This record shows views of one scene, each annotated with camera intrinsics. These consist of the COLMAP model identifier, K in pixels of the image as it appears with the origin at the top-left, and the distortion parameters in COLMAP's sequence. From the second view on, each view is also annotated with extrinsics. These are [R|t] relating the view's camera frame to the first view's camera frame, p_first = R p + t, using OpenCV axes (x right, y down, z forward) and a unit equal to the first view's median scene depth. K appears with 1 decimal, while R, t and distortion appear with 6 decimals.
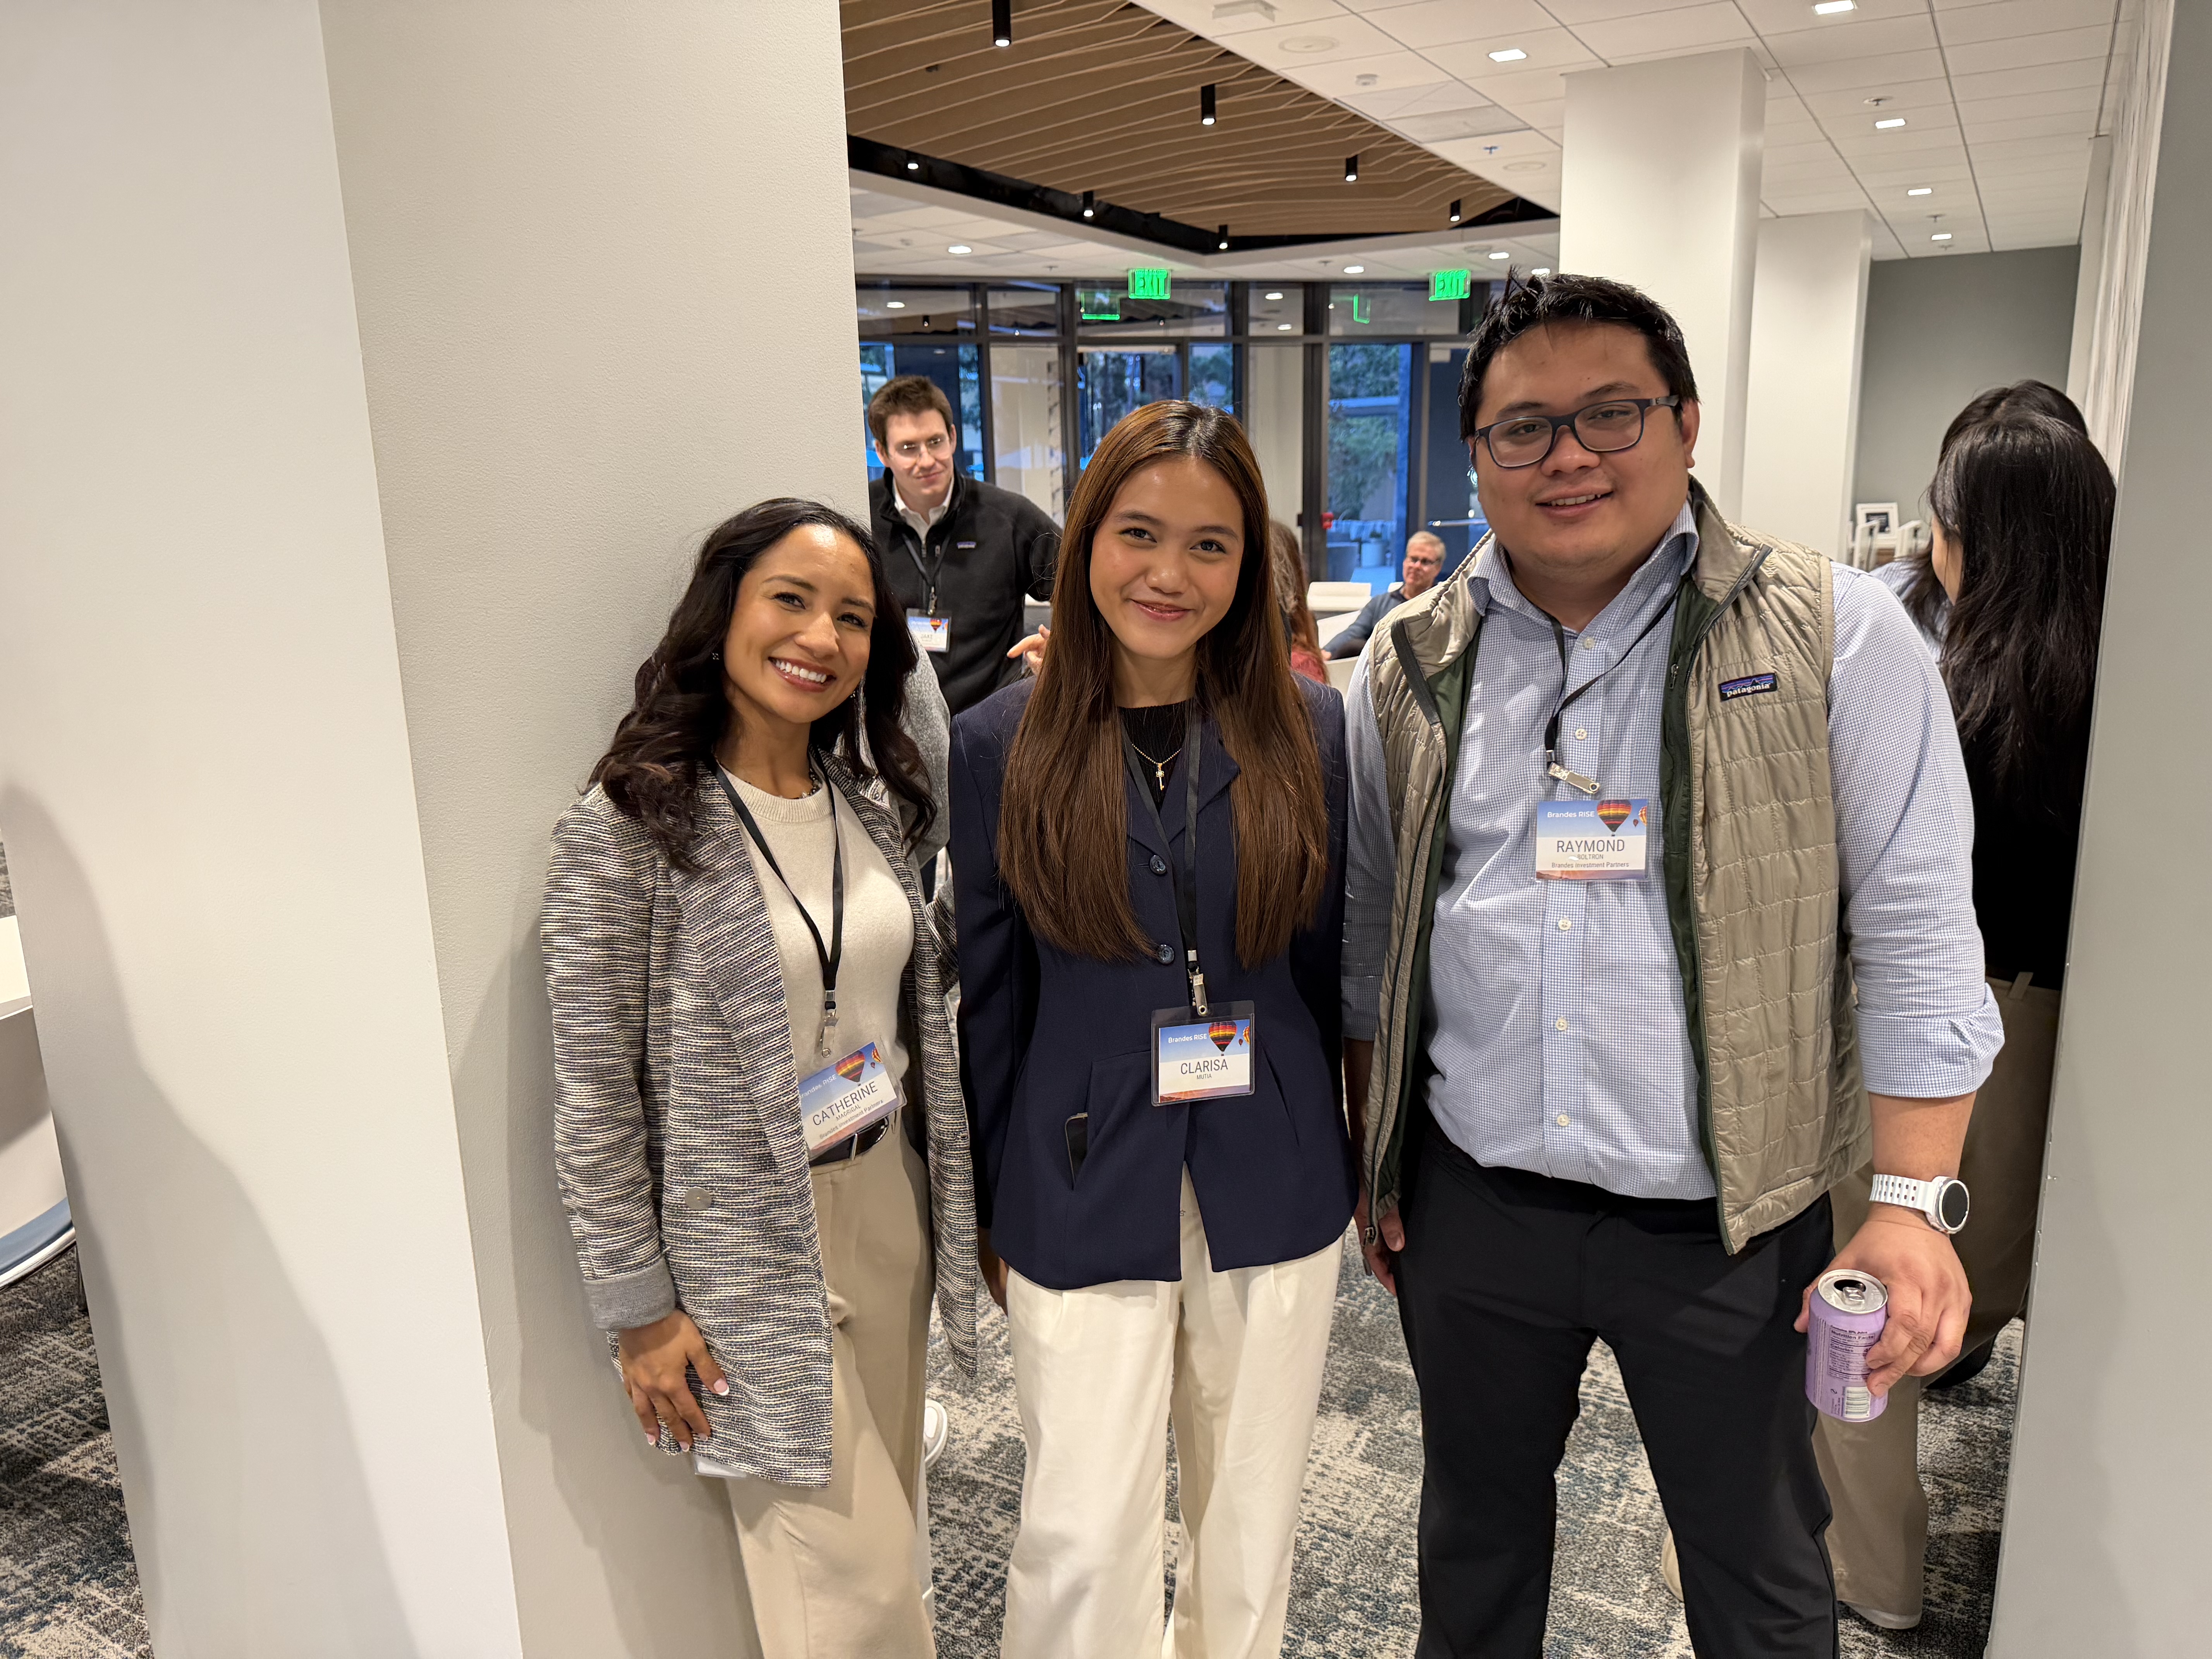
lens RADIAL K [[1569.5, 0, 1106.0], [0, 1569.5, 829.5], [0, 0, 1]] dist [-0.003757, -0.001027]
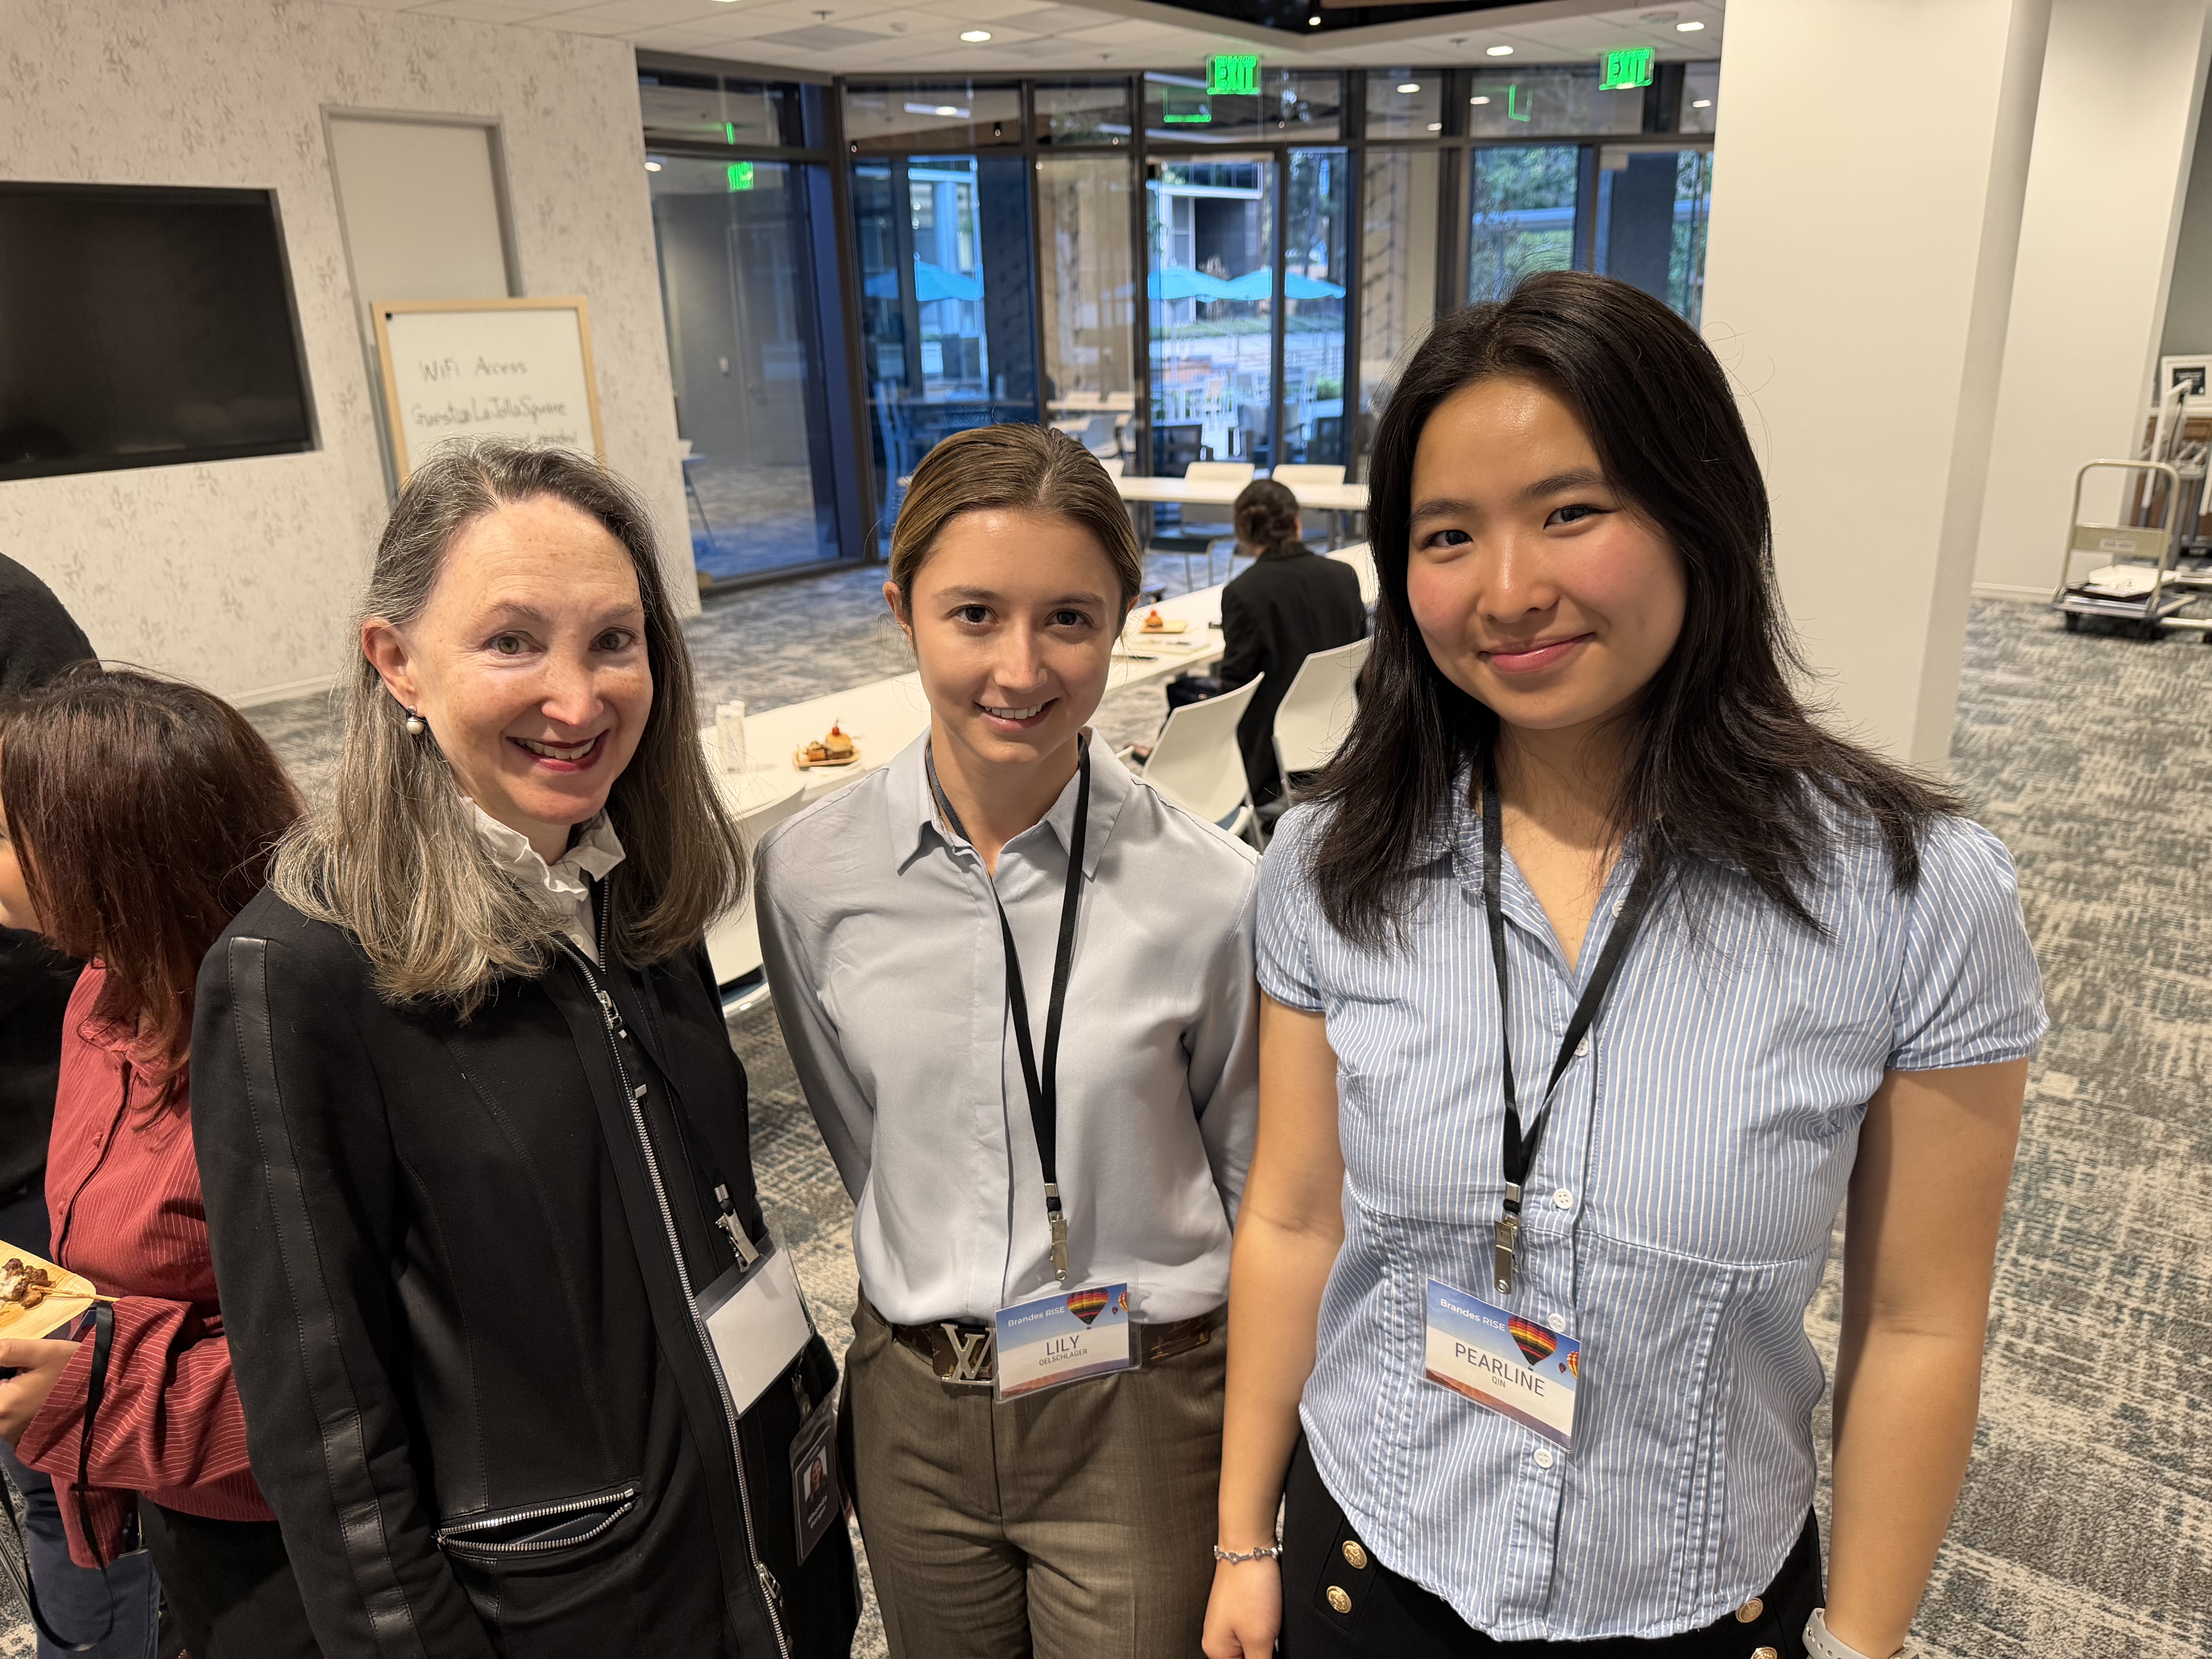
lens RADIAL K [[1569.5, 0, 1106.0], [0, 1569.5, 829.5], [0, 0, 1]] dist [-0.003757, -0.001027]
pose [[0.991935, 0.034387, -0.121992, 0.069875], [-0.020859, 0.993659, 0.110480, -0.051770], [0.125017, -0.107045, 0.986363, 0.158509]]
